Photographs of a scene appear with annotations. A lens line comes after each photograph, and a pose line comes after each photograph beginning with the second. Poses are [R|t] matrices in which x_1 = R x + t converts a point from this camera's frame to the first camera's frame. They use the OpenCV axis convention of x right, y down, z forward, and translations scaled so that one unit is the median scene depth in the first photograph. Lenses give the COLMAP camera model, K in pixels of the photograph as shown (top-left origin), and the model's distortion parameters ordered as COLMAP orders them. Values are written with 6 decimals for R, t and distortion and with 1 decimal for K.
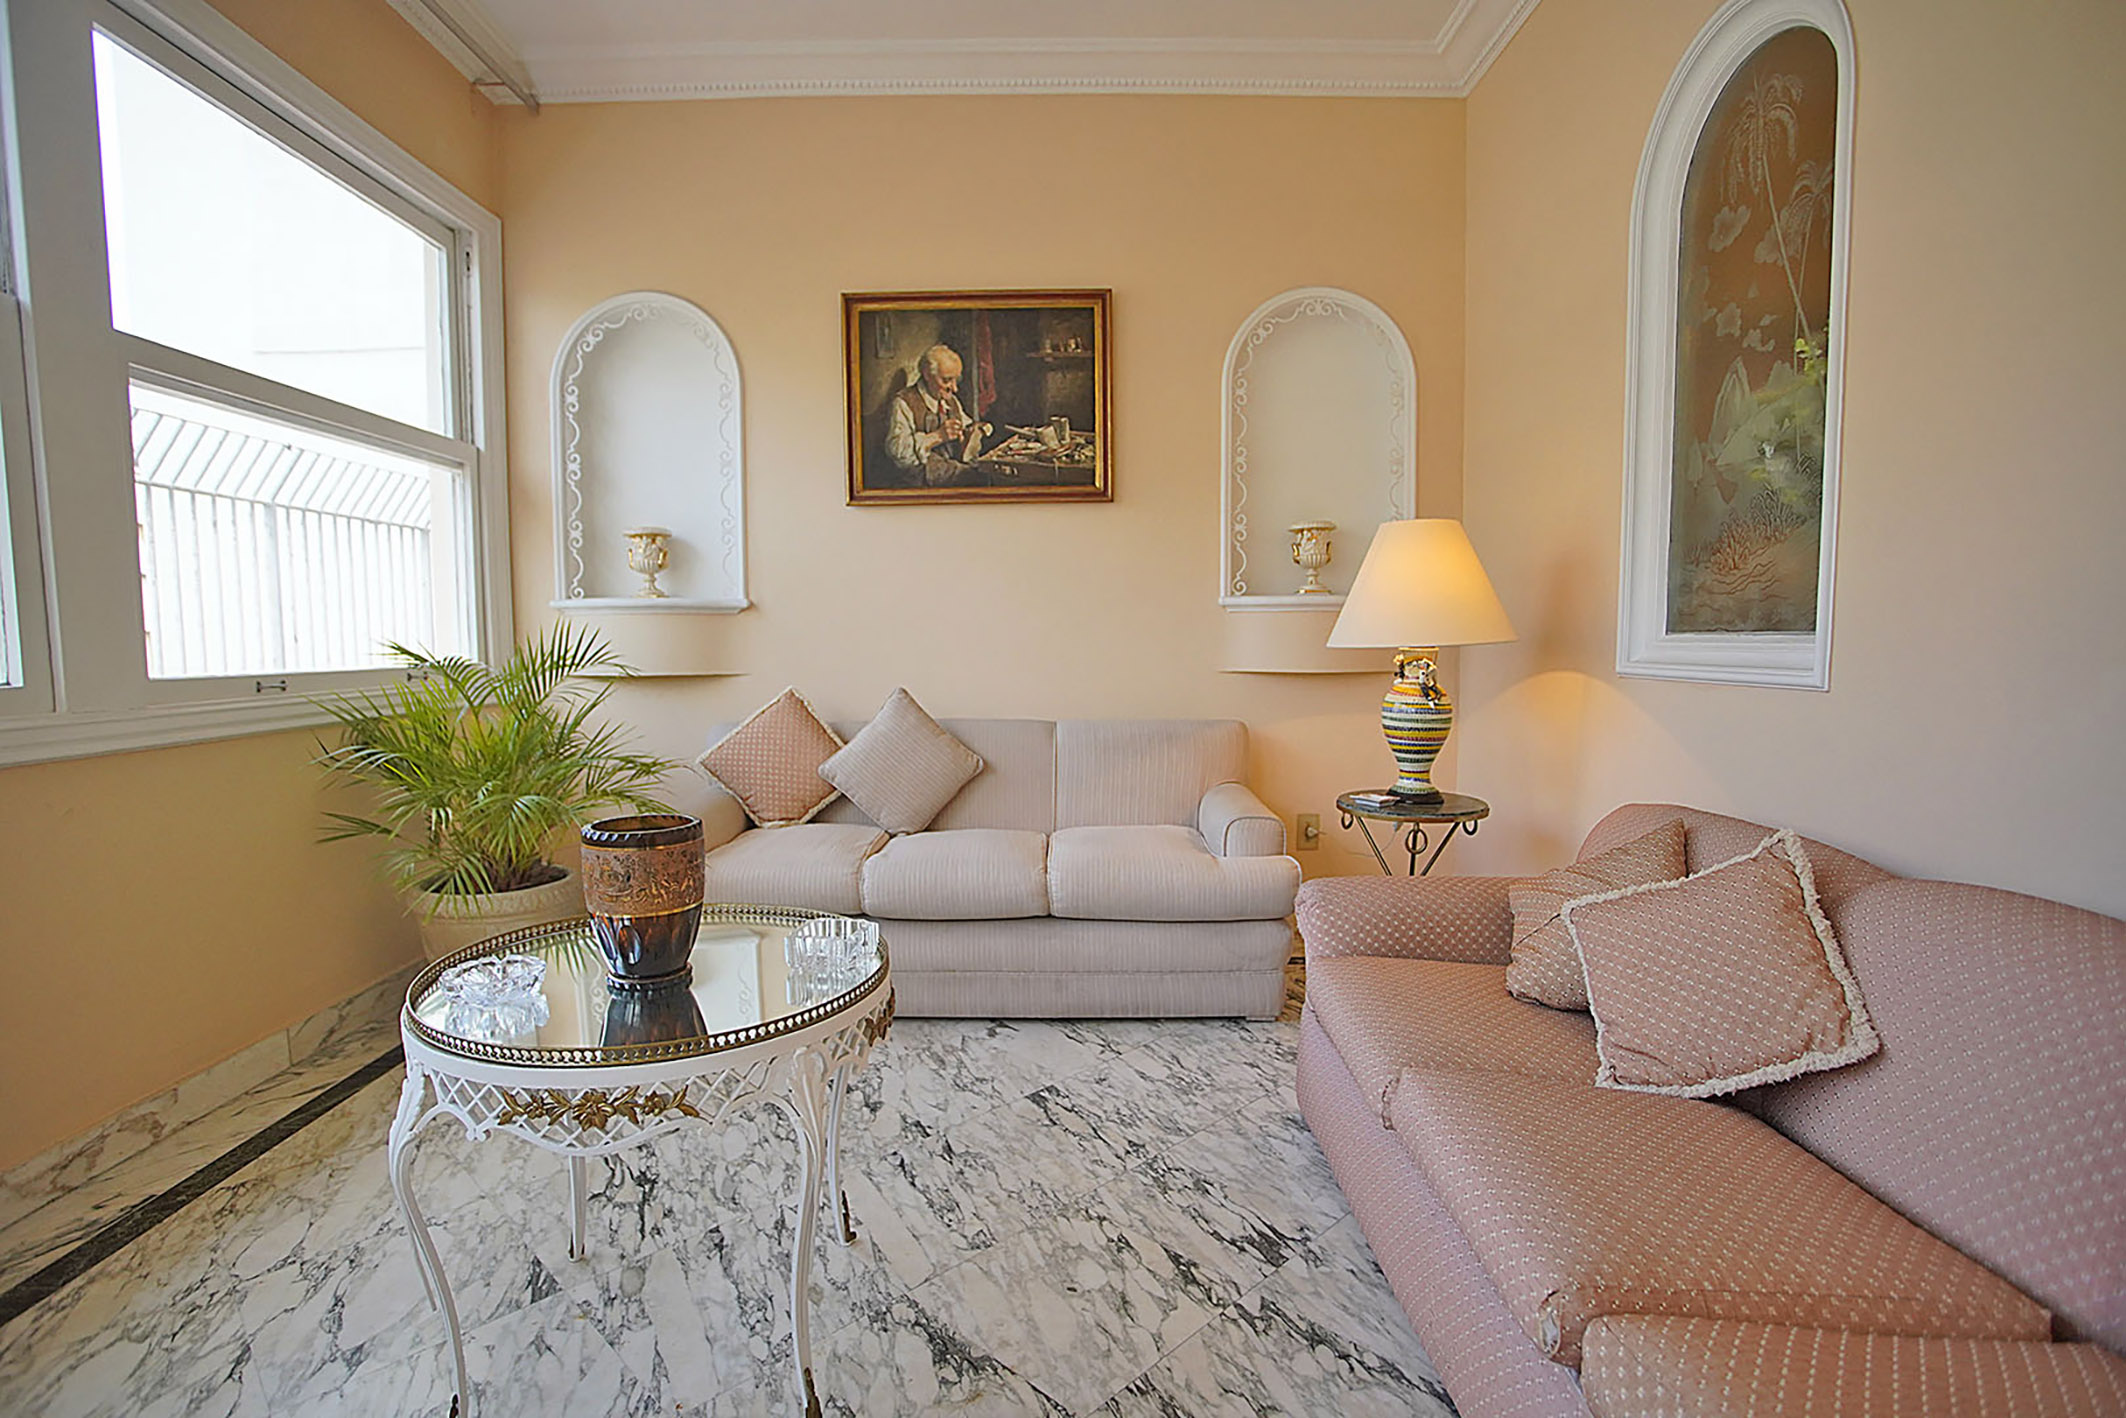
lens RADIAL K [[1046.0, 0, 1053.6], [0, 1046.0, 726.3], [0, 0, 1]] dist [-0.085855, 0.041781]
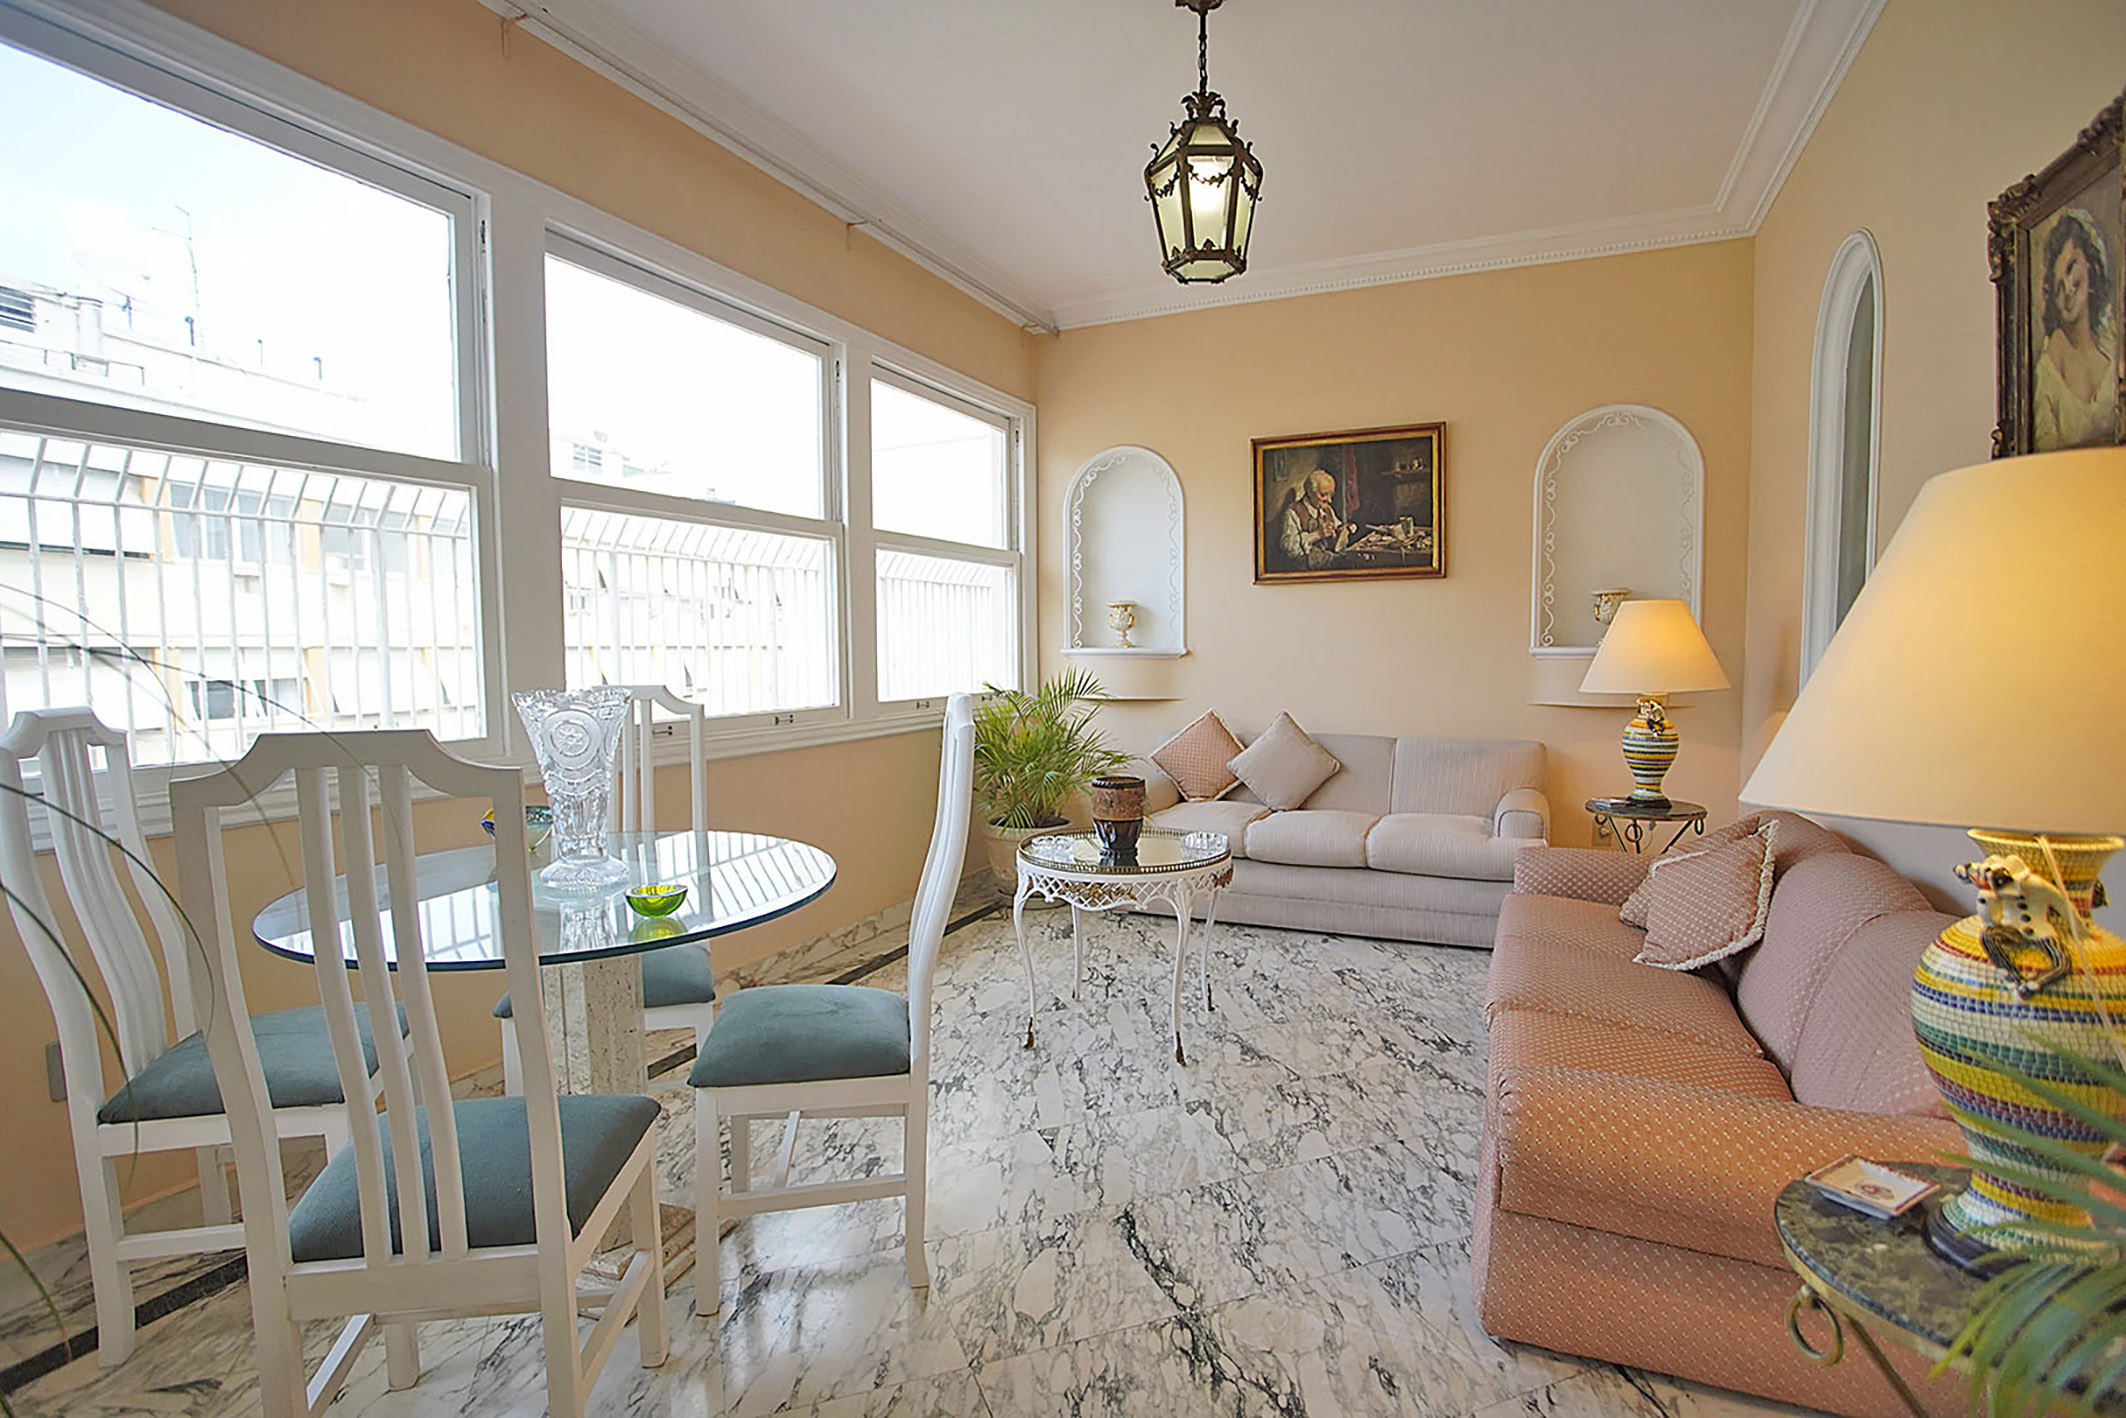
lens RADIAL K [[1046.0, 0, 1053.6], [0, 1046.0, 726.3], [0, 0, 1]] dist [-0.085855, 0.041781]
pose [[0.907358, 0.028403, -0.419399, 0.189060], [-0.031464, 0.999505, -0.000382, -0.005963], [0.419180, 0.013543, 0.907802, -0.502299]]
